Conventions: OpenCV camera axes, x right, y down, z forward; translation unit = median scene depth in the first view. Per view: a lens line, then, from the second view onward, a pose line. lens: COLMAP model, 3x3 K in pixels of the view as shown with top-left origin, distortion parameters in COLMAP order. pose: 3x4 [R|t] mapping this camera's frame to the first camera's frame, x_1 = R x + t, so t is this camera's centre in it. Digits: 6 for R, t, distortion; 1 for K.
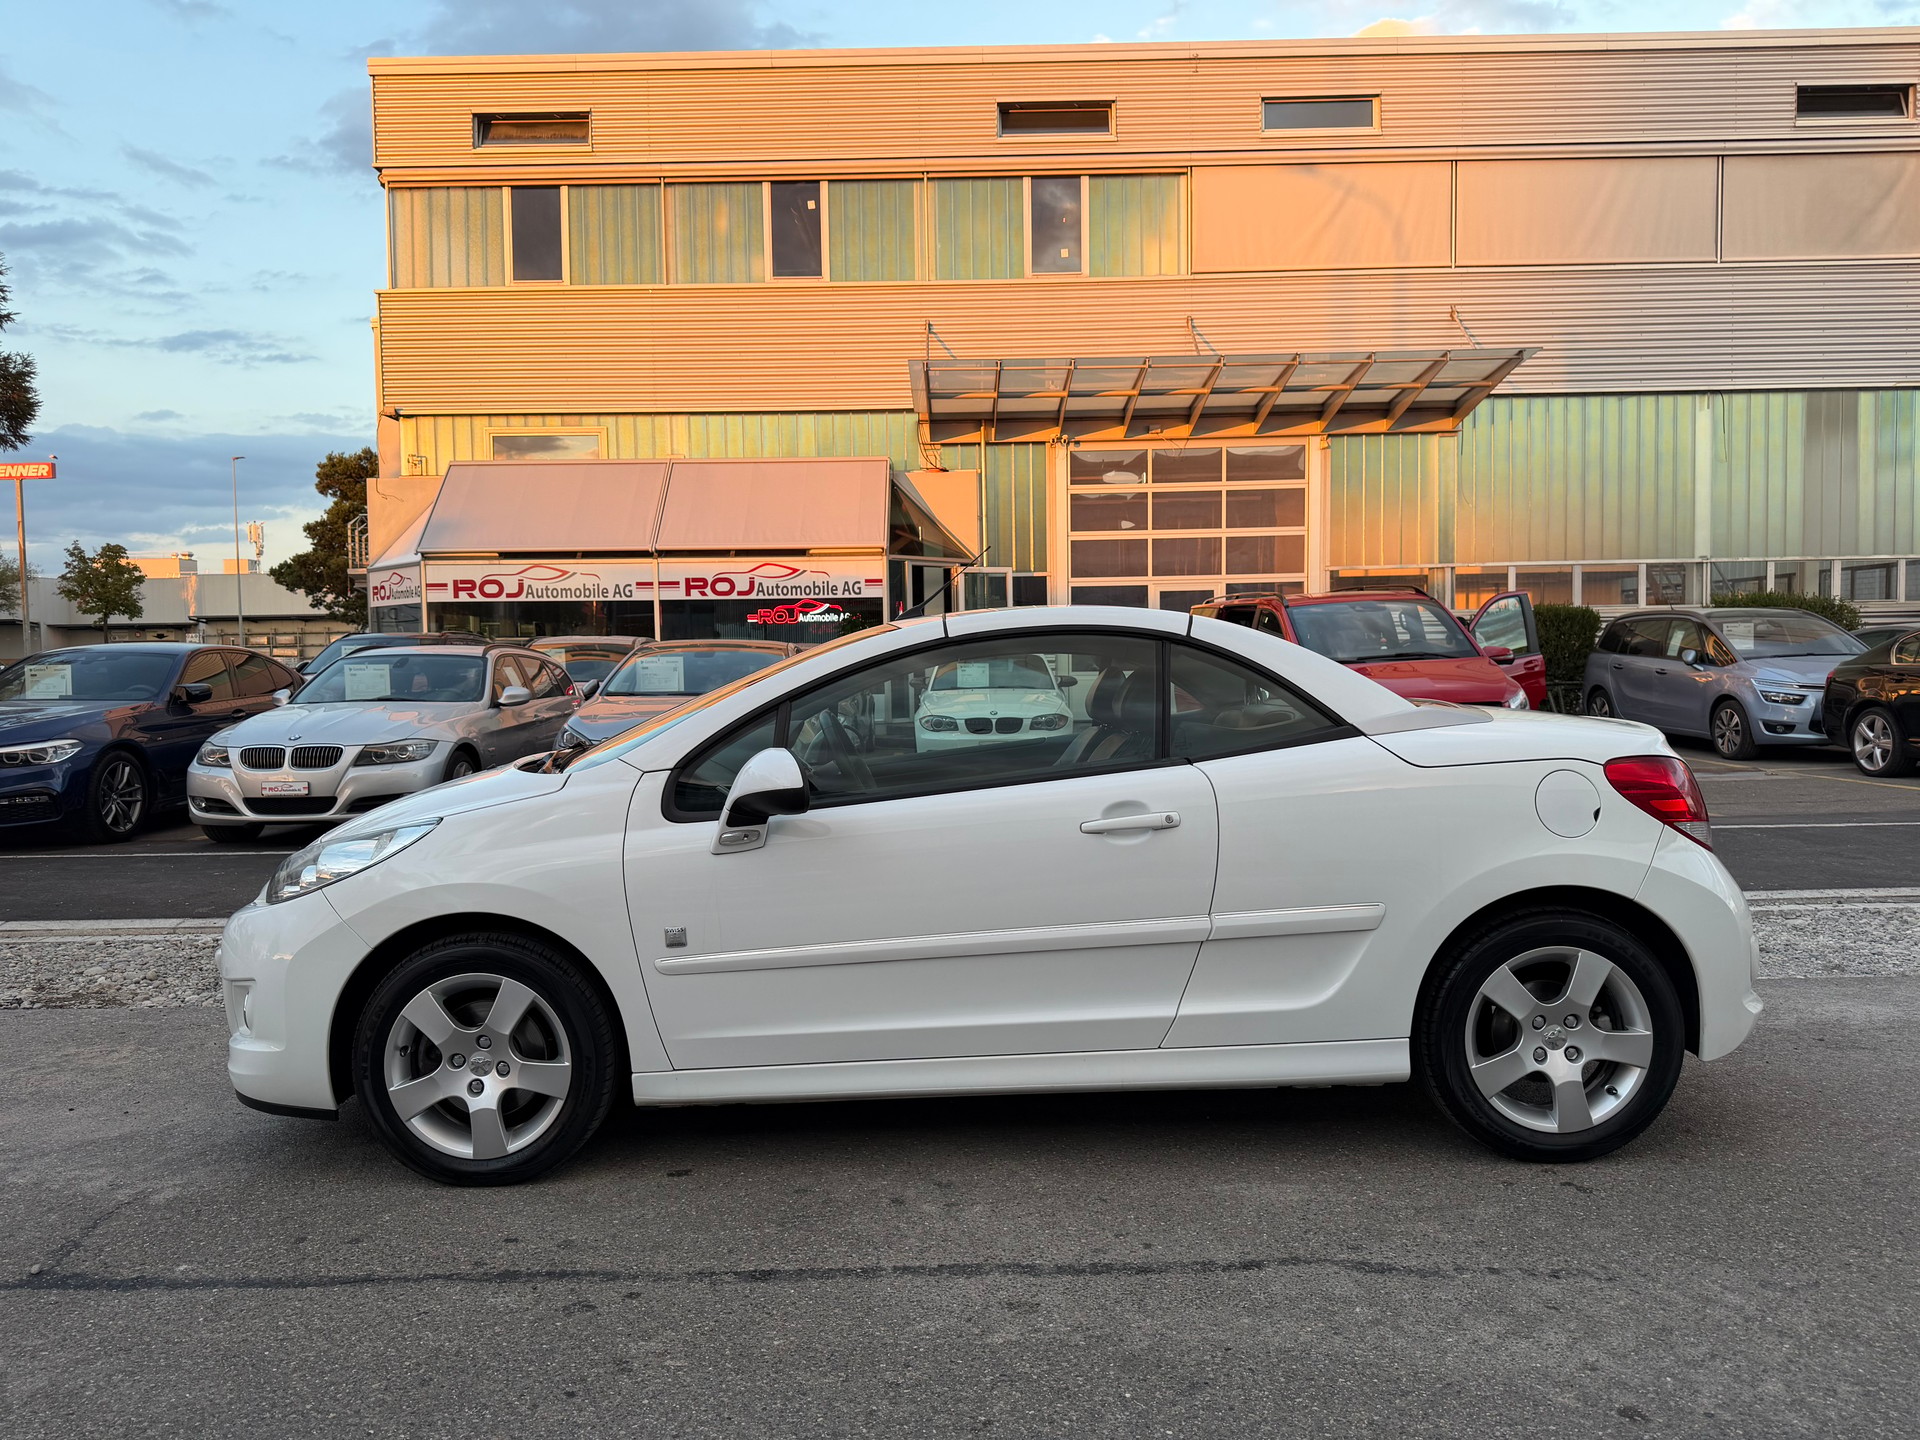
lens RADIAL K [[1366.5, 0, 942.7], [0, 1366.5, 738.0], [0, 0, 1]] dist [0.014769, -0.019008]
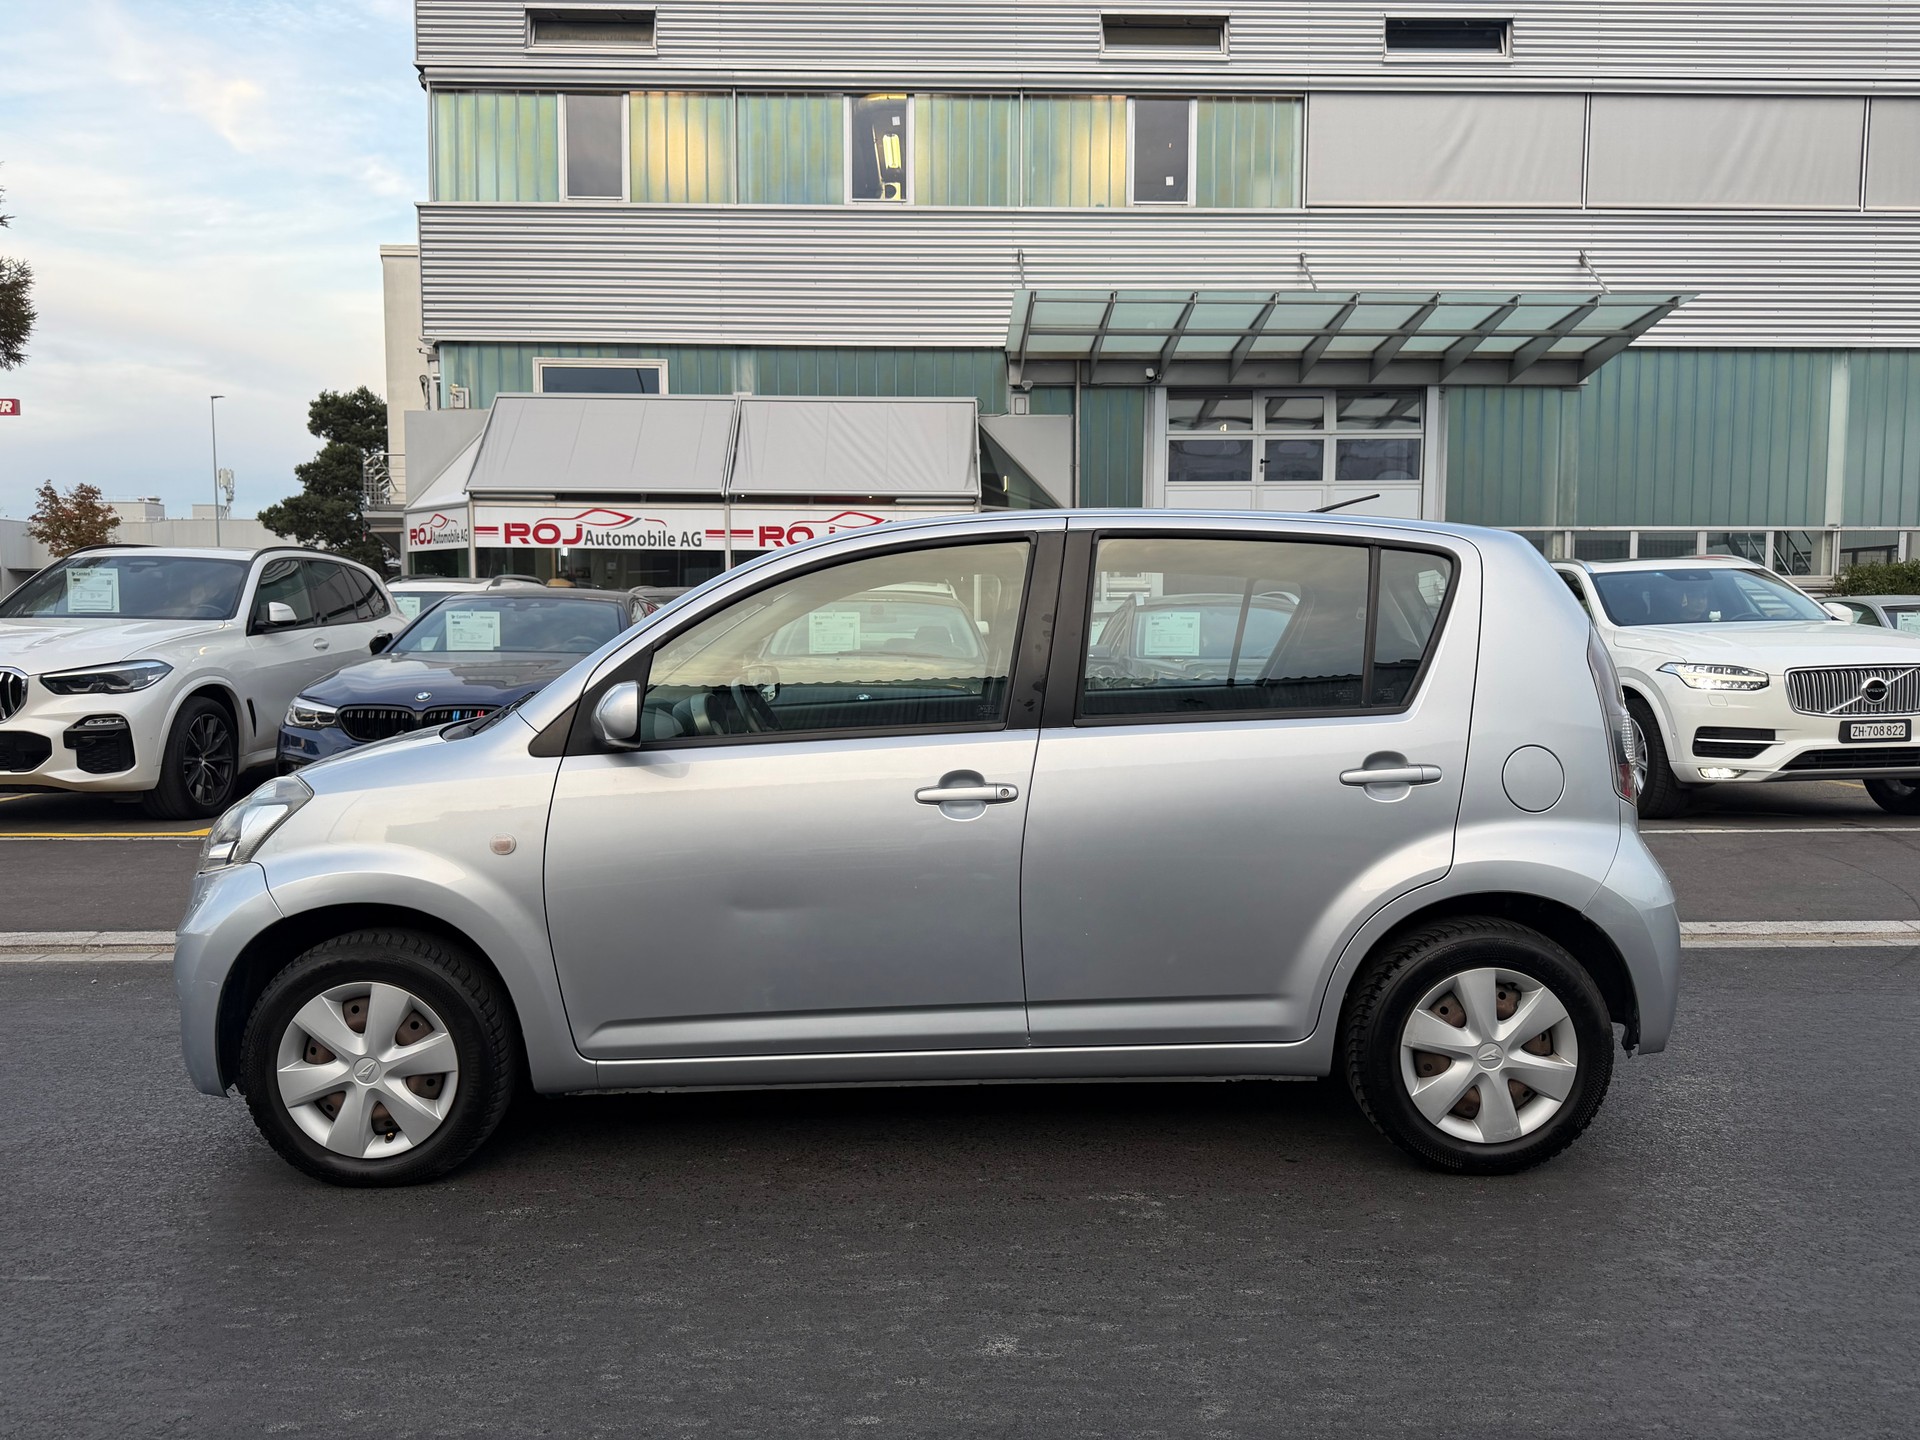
lens RADIAL K [[1366.5, 0, 950.2], [0, 1366.5, 725.7], [0, 0, 1]] dist [0.014769, -0.019008]
pose [[0.999451, 0.015380, 0.029332, -0.080613], [-0.015924, 0.999704, 0.018382, -0.002413], [-0.029040, -0.018839, 0.999401, 0.075561]]
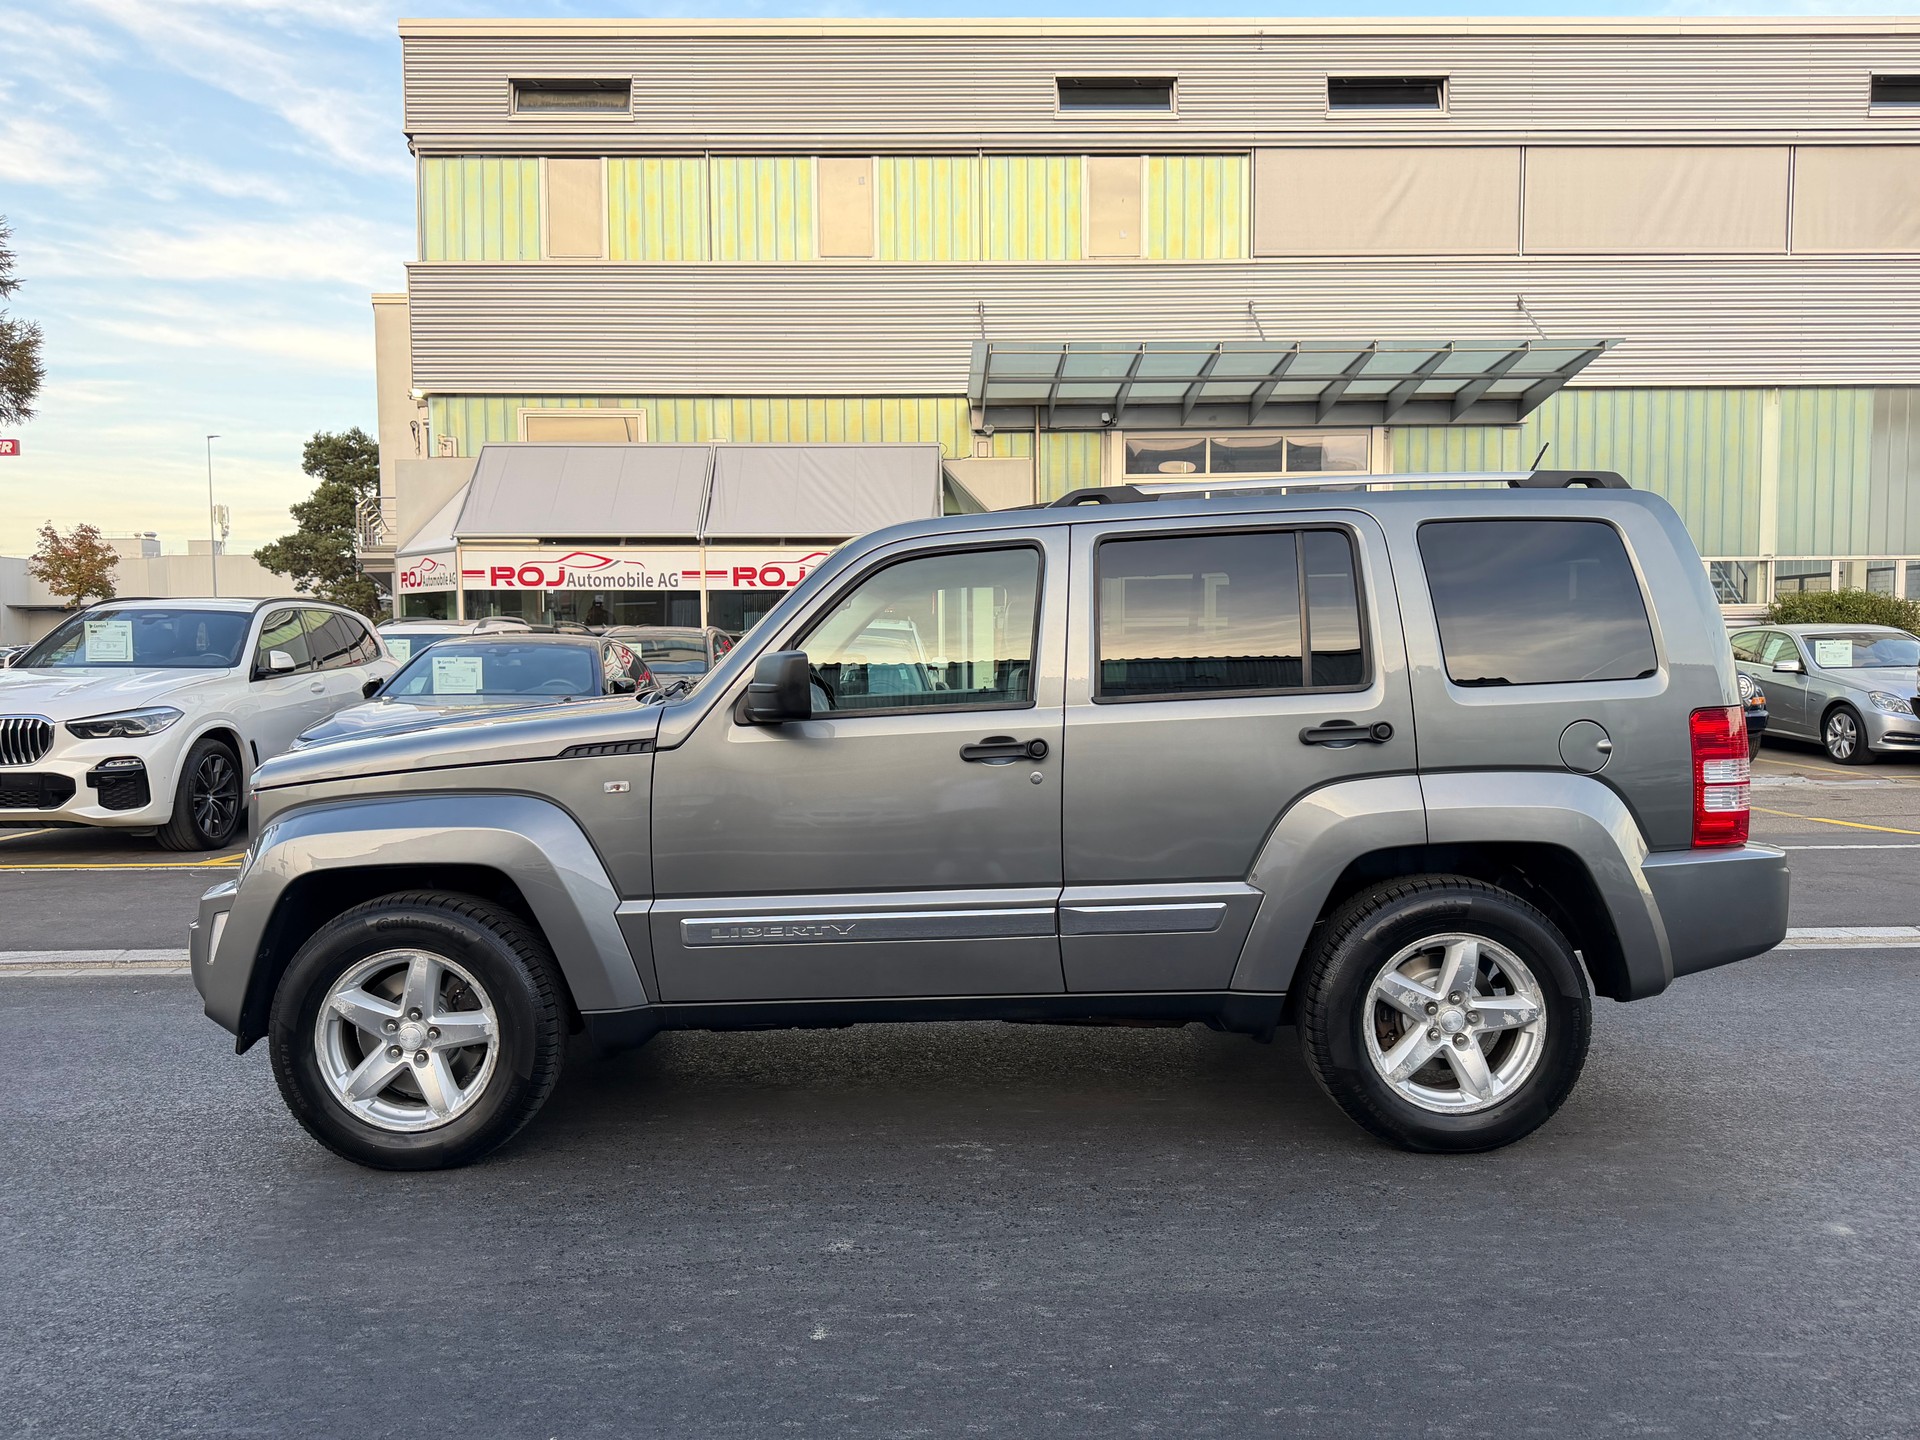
lens RADIAL K [[1366.5, 0, 935.2], [0, 1366.5, 733.6], [0, 0, 1]] dist [0.014769, -0.019008]
pose [[0.999697, 0.007003, 0.023601, -0.064354], [-0.007134, 0.999959, 0.005494, -0.006102], [-0.023562, -0.005660, 0.999706, 0.034838]]
